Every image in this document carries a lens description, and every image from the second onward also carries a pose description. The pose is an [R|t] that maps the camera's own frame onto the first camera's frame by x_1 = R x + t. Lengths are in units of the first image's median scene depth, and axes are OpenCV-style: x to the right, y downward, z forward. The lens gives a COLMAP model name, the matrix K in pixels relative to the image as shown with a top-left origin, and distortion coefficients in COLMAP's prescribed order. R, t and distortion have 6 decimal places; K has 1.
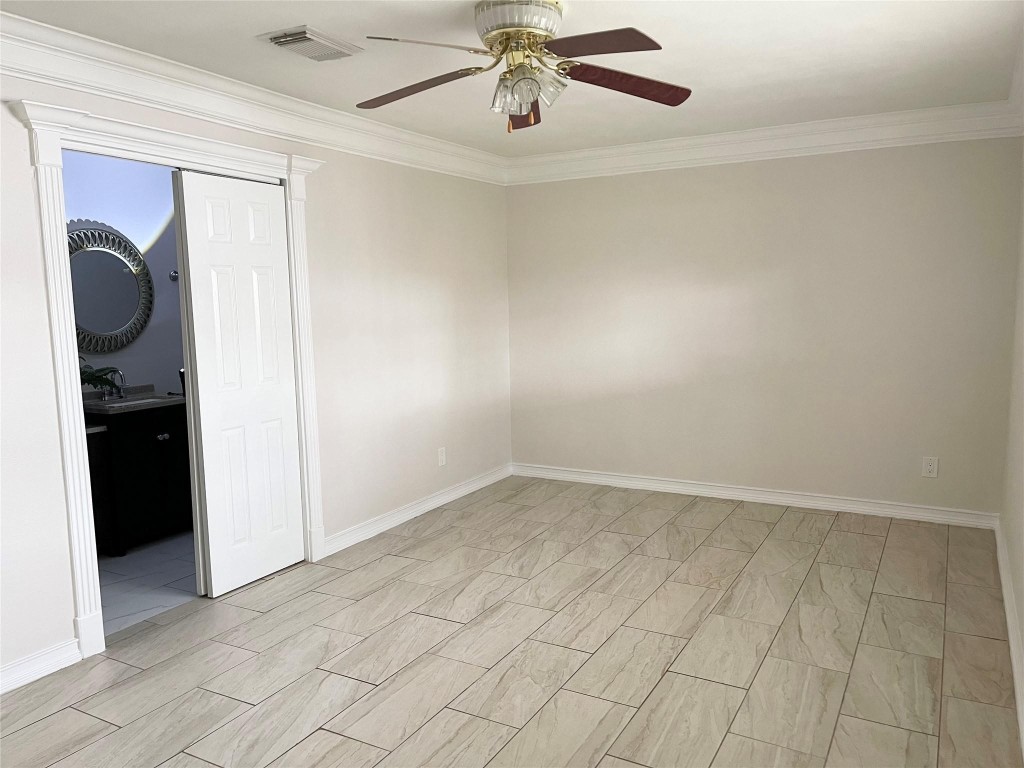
lens RADIAL K [[781.5, 0, 511.1], [0, 781.5, 390.5], [0, 0, 1]] dist [0.071606, -0.094767]
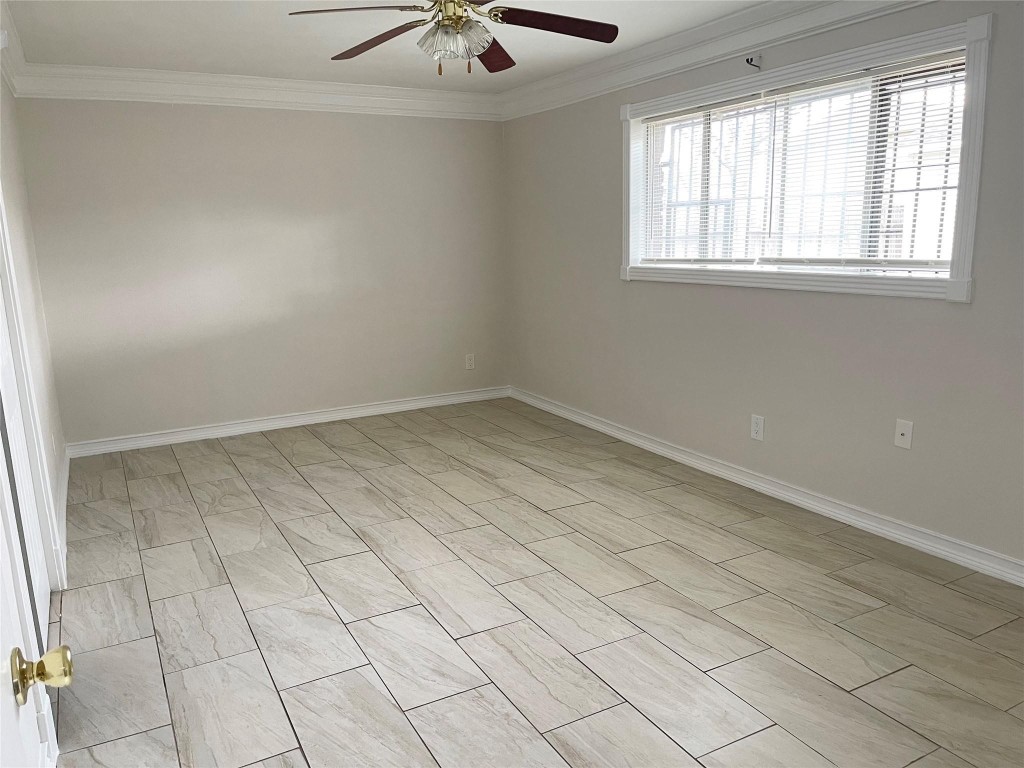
lens RADIAL K [[781.5, 0, 511.1], [0, 781.5, 390.5], [0, 0, 1]] dist [0.071606, -0.094767]
pose [[0.533908, -0.167161, 0.828854, -0.677994], [0.121972, 0.985237, 0.120131, -0.010248], [-0.836699, 0.036959, 0.546415, 0.237780]]
